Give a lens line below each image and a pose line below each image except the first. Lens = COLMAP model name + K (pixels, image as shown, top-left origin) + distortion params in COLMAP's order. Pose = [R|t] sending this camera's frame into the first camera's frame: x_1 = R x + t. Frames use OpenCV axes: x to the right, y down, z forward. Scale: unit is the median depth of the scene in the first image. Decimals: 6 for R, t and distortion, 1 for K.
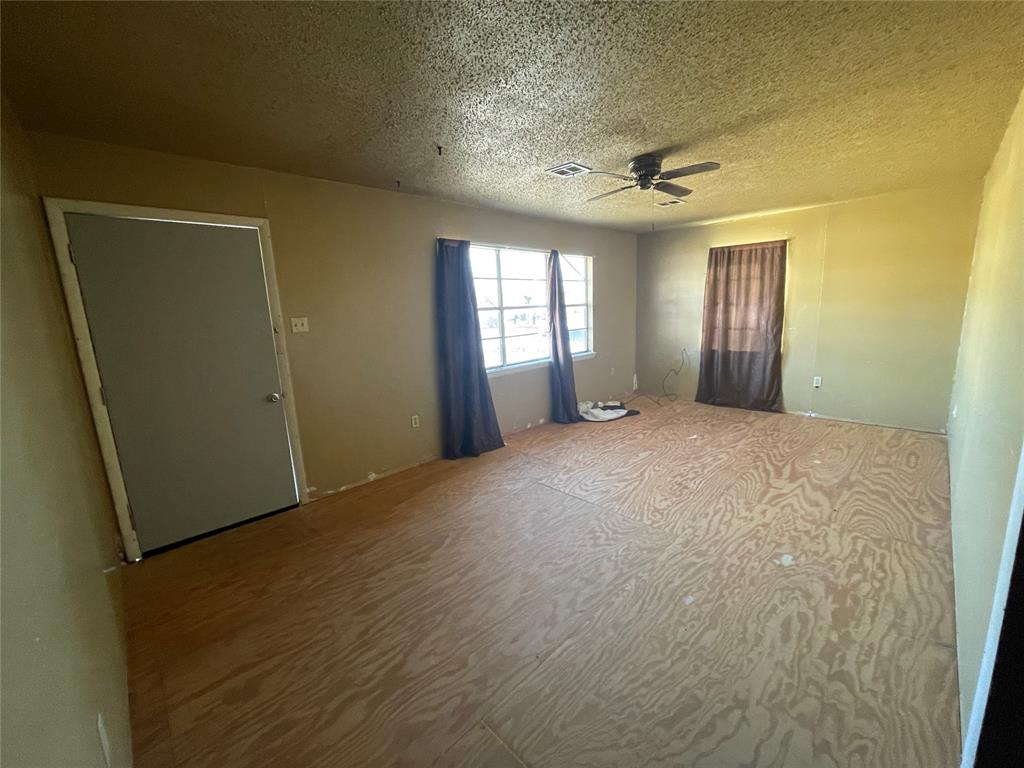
lens RADIAL K [[410.4, 0, 513.4], [0, 410.4, 382.1], [0, 0, 1]] dist [-0.002027, -0.000230]
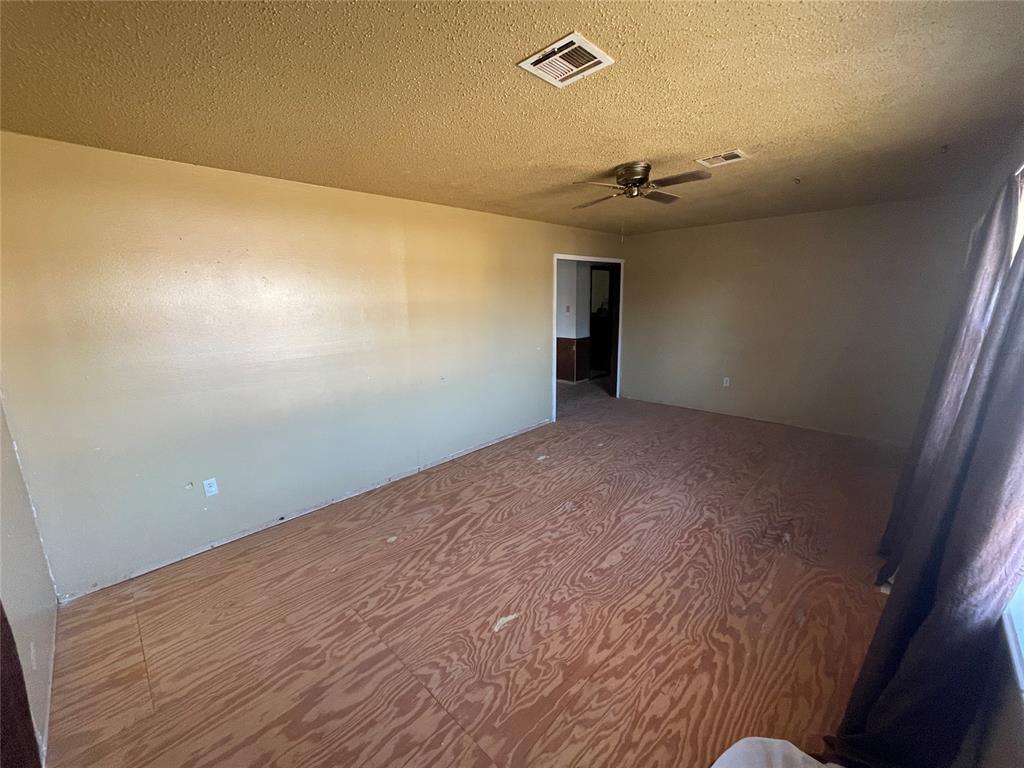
lens RADIAL K [[410.4, 0, 513.4], [0, 410.4, 382.1], [0, 0, 1]] dist [-0.002027, -0.000230]
pose [[-0.997625, 0.067119, -0.015498, 0.447907], [0.056208, 0.923226, 0.380124, -0.318397], [0.039822, 0.378350, -0.924806, 1.427065]]
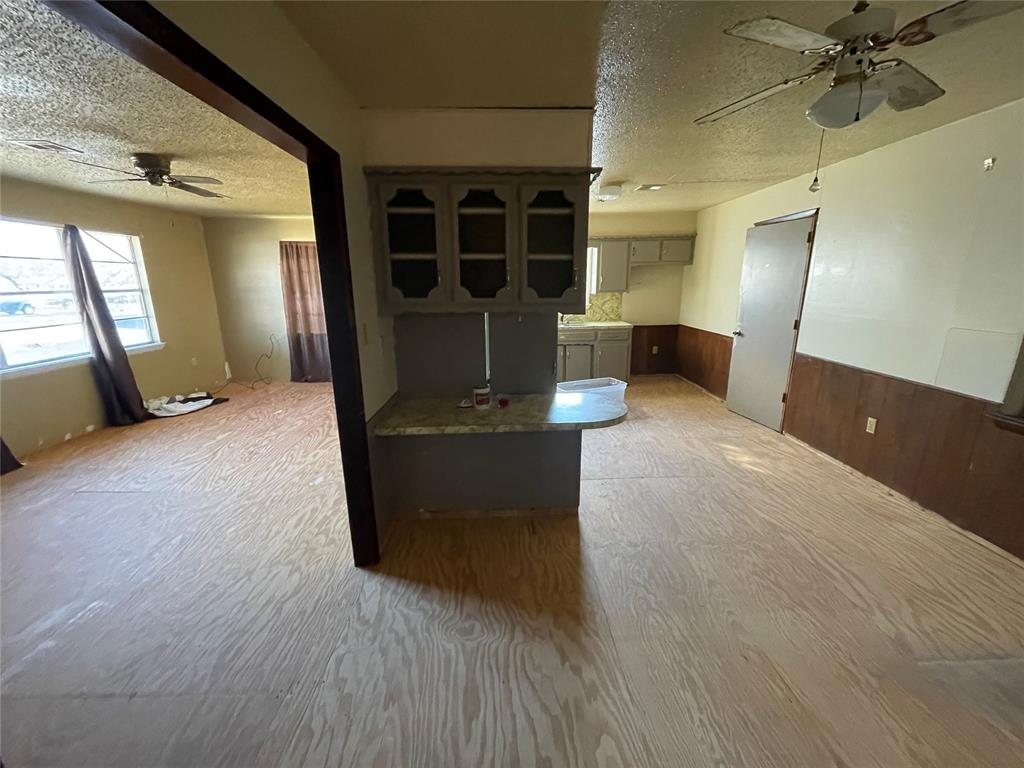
lens RADIAL K [[410.4, 0, 513.4], [0, 410.4, 382.1], [0, 0, 1]] dist [-0.002027, -0.000230]
pose [[0.680685, -0.135899, 0.719861, 0.083792], [0.106778, 0.990554, 0.086035, 0.025894], [-0.724753, 0.018302, 0.688766, -0.267546]]
